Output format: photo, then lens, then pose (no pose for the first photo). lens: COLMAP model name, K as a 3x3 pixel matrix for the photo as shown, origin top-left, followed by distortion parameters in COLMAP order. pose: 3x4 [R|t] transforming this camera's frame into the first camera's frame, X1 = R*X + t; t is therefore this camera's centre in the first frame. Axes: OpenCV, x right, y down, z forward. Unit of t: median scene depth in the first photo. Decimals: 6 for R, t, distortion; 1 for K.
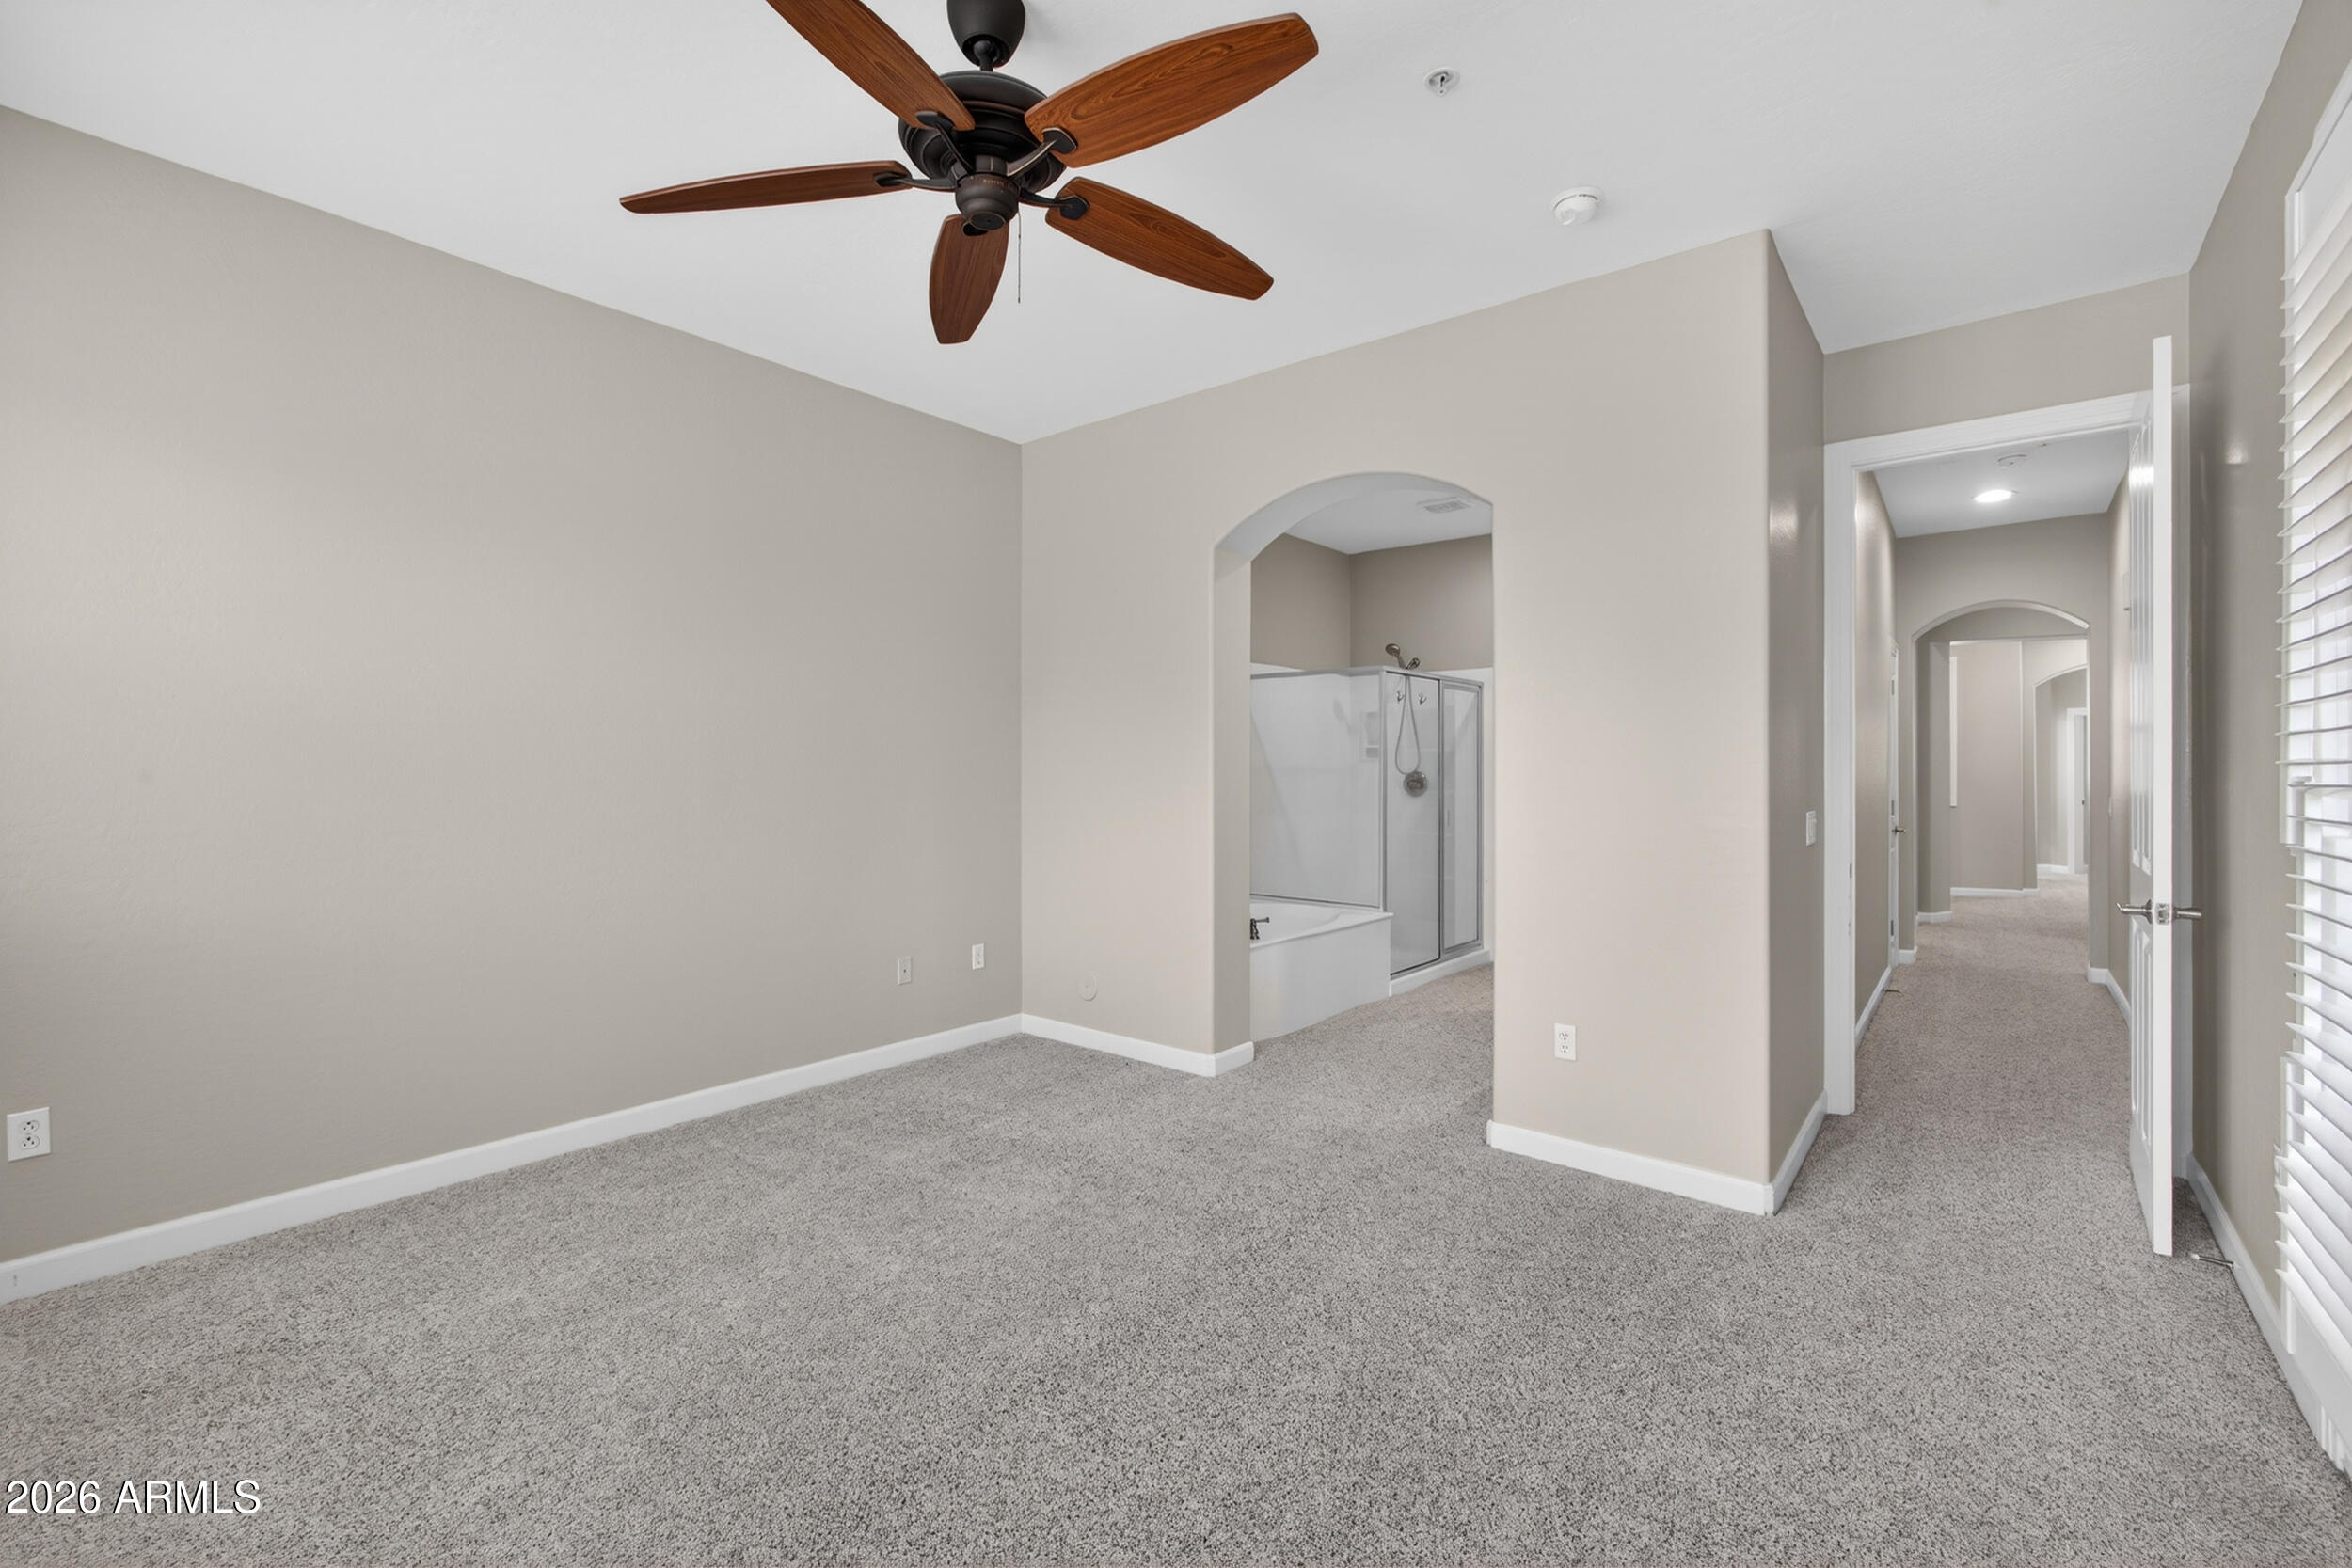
lens RADIAL K [[1000.4, 0, 1176.0], [0, 1000.4, 784.0], [0, 0, 1]] dist [0.001146, 0.000457]
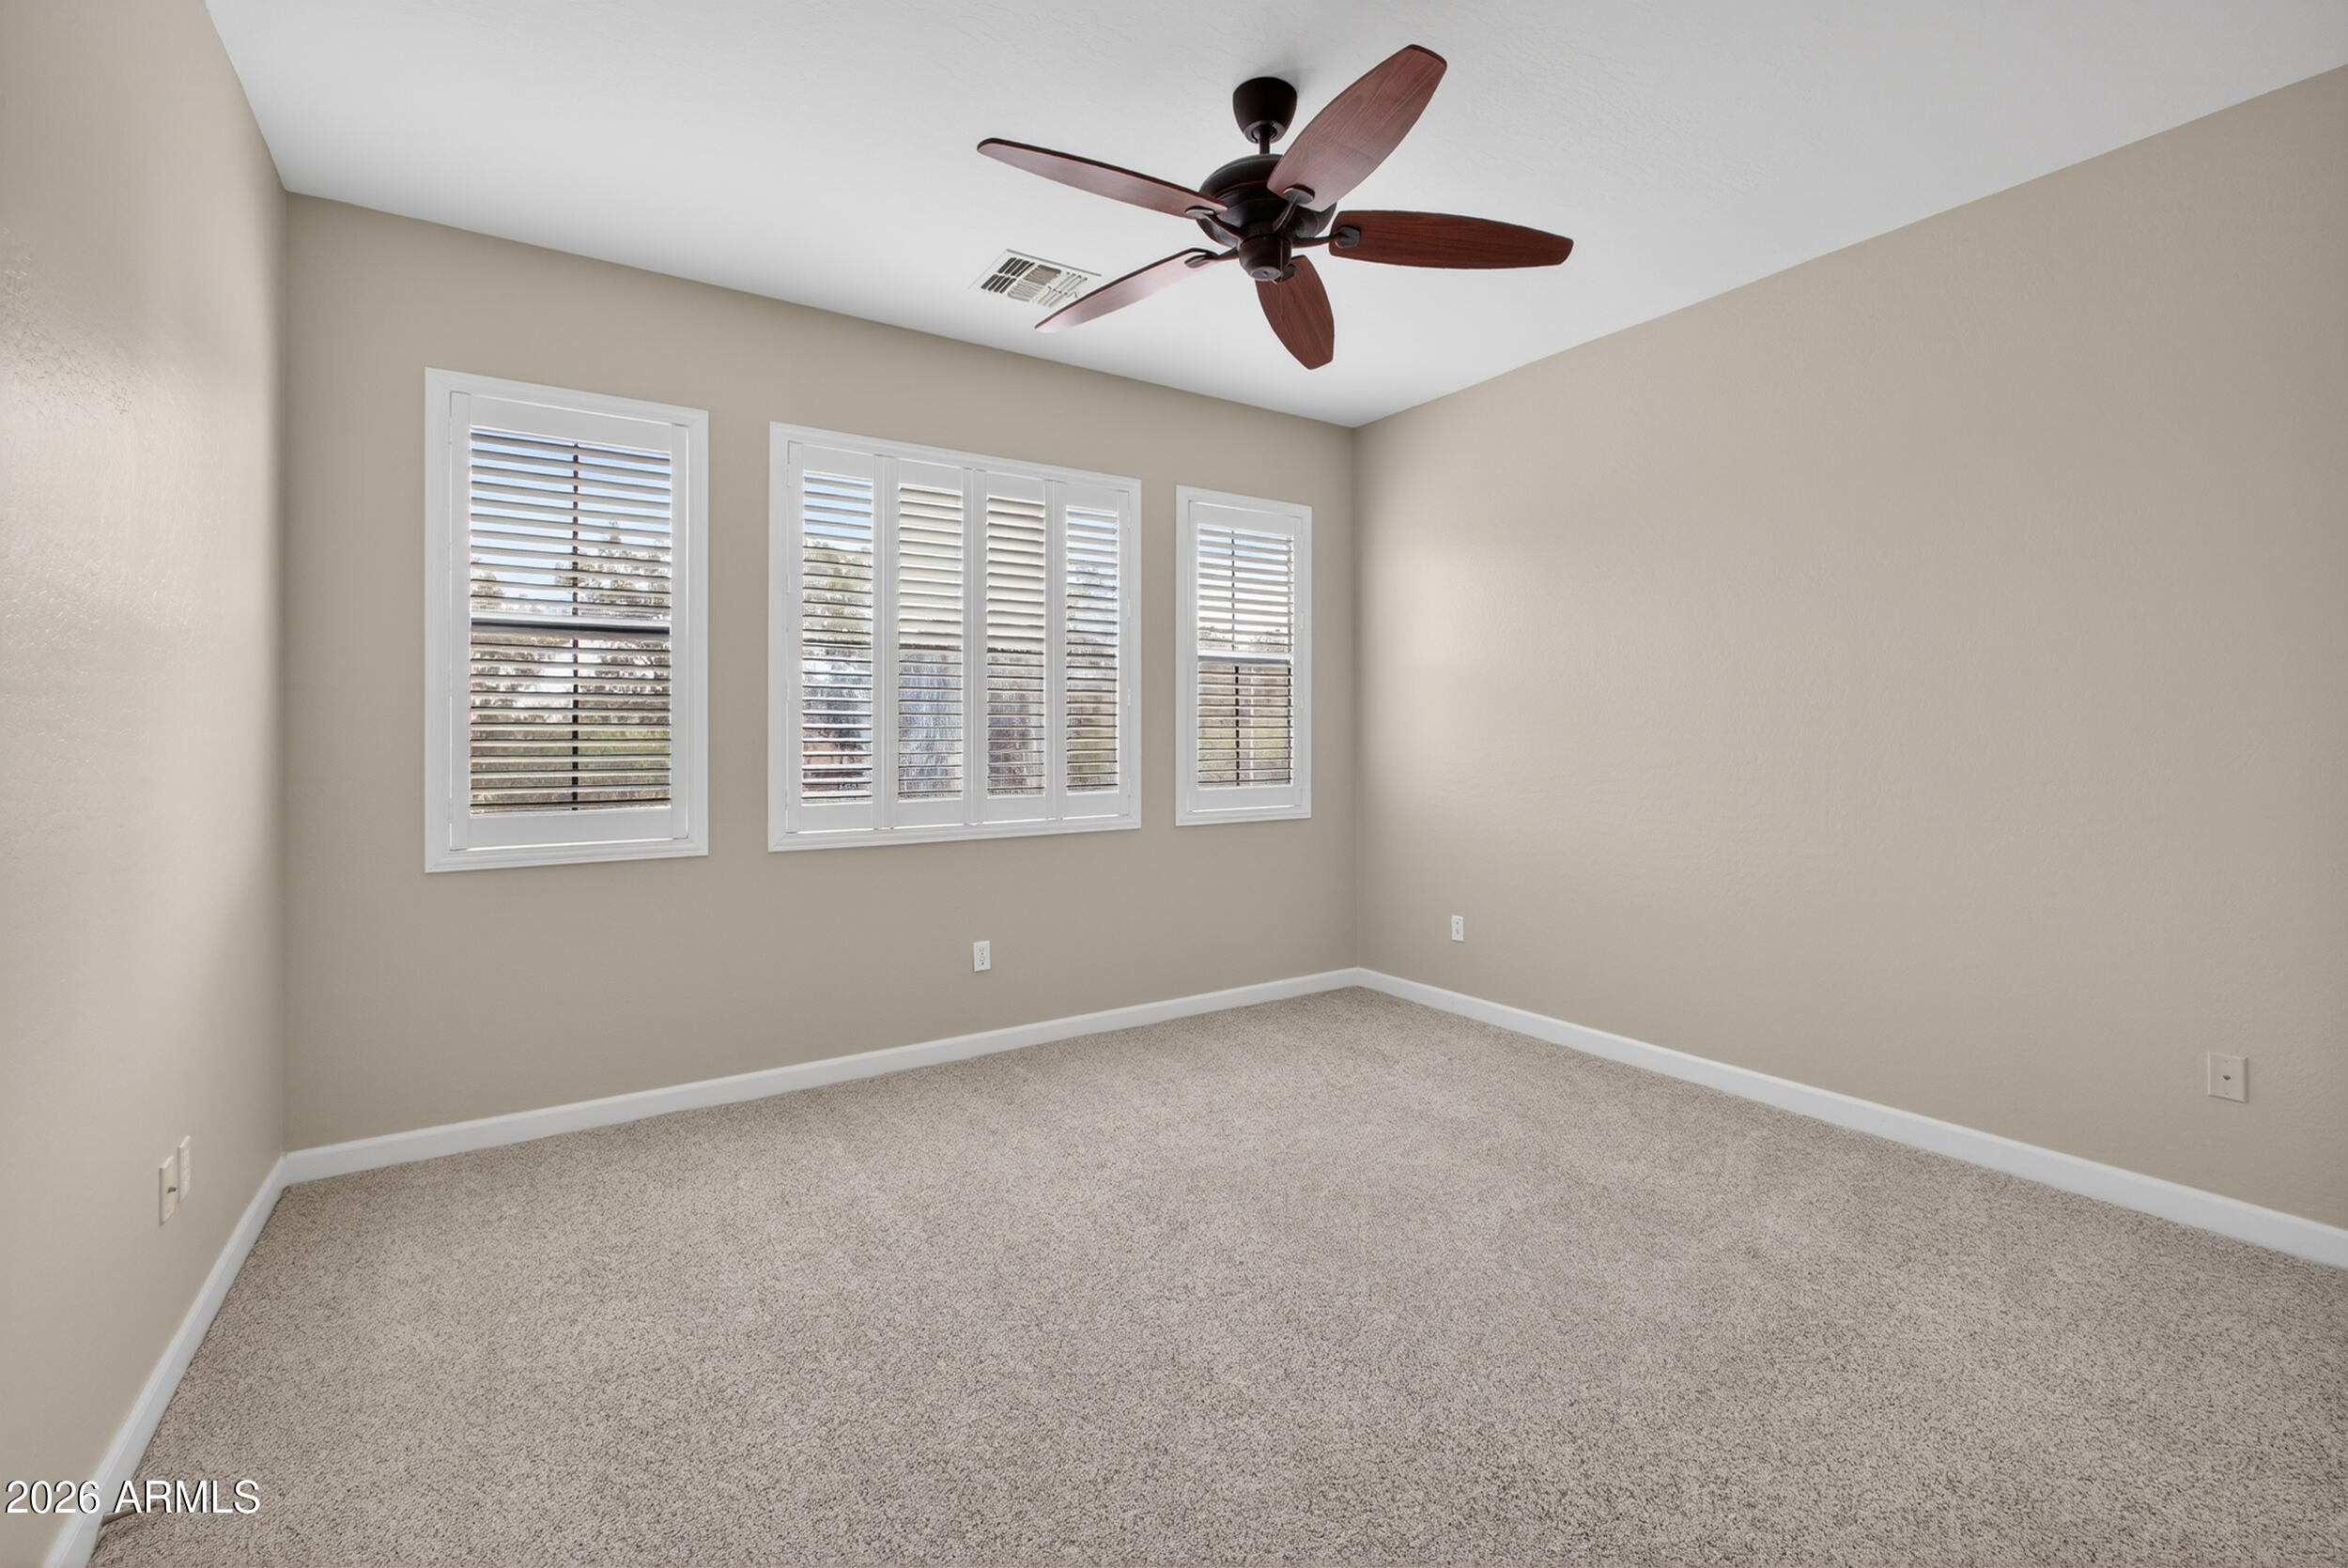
lens RADIAL K [[998.7, 0, 1174.0], [0, 998.7, 784.0], [0, 0, 1]] dist [0.001146, 0.000457]
pose [[-0.332996, 0.027198, -0.942536, 0.601674], [-0.001282, 0.999570, 0.029296, 0.004978], [0.942927, 0.010964, -0.332818, 0.800762]]
